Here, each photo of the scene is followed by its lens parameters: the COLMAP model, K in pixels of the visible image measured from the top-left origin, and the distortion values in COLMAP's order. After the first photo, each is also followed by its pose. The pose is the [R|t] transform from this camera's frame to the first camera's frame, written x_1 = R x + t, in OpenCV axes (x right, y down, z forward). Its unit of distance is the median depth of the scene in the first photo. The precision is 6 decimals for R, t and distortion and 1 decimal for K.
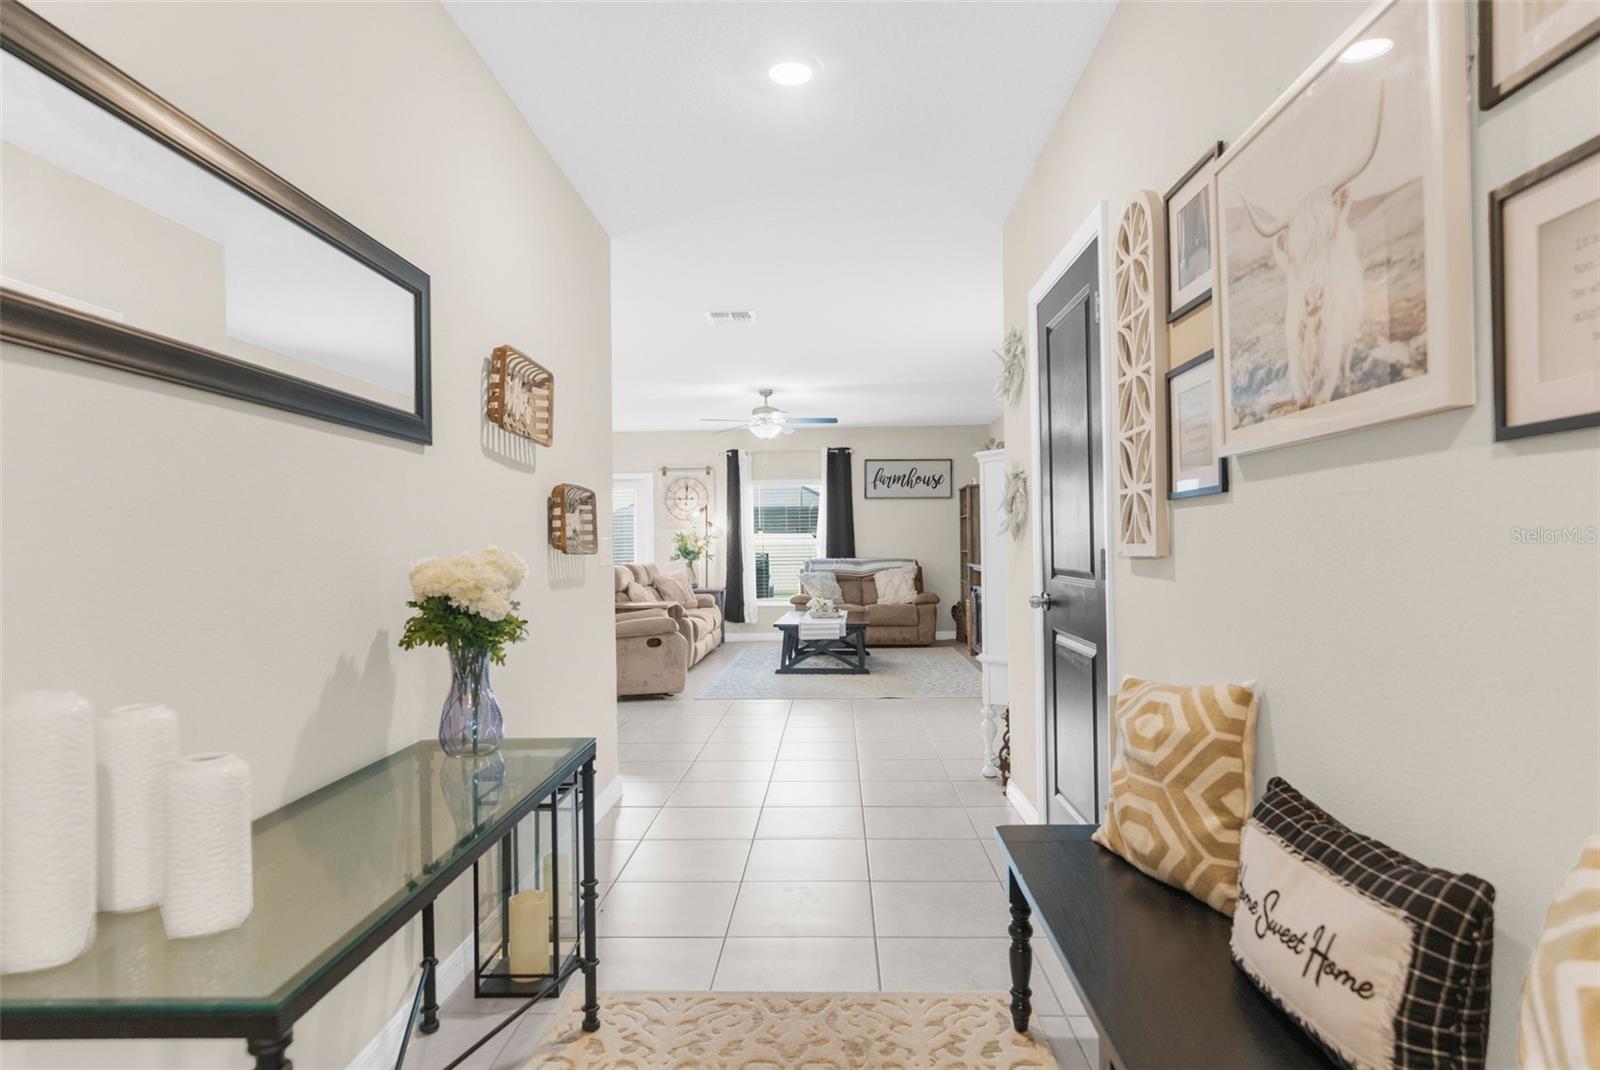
lens RADIAL K [[925.4, 0, 798.6], [0, 925.4, 537.8], [0, 0, 1]] dist [0.001134, 0.000006]
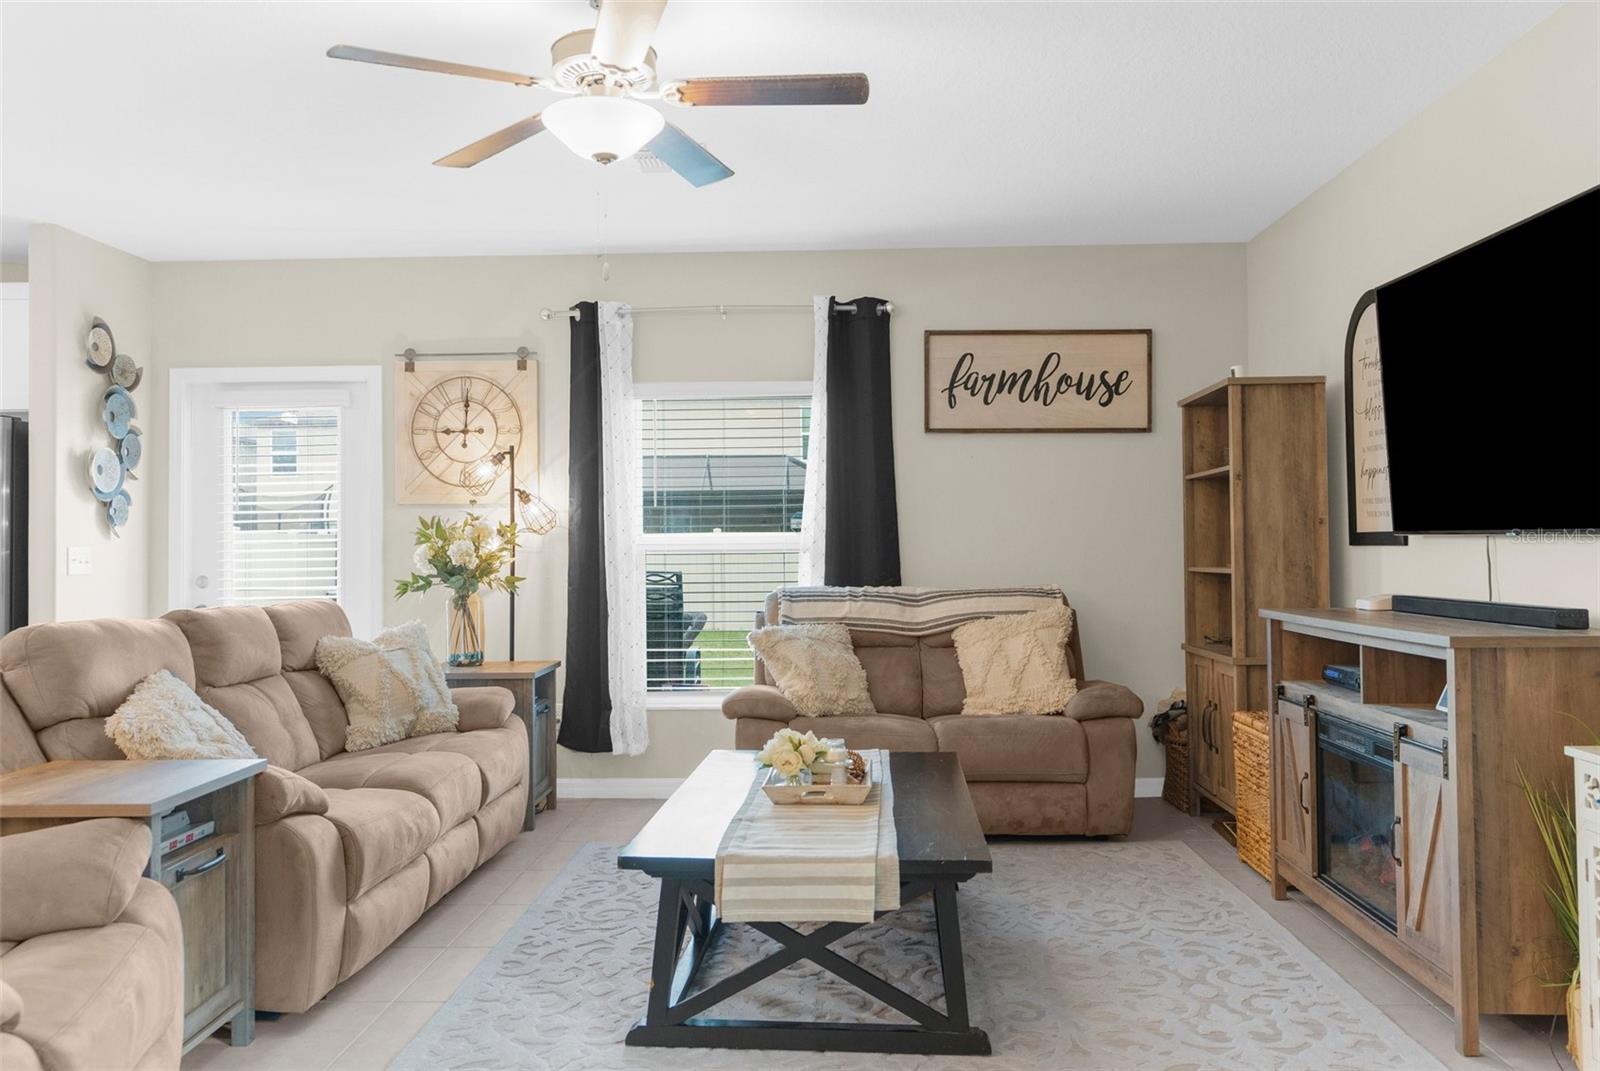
lens RADIAL K [[1174.2, 0, 797.6], [0, 1174.2, 534.2], [0, 0, 1]] dist [-0.010424, -0.000530]
pose [[0.999977, 0.003610, 0.005767, 0.015676], [-0.003560, 0.999955, -0.008749, 0.004854], [-0.005798, 0.008728, 0.999945, 0.514276]]
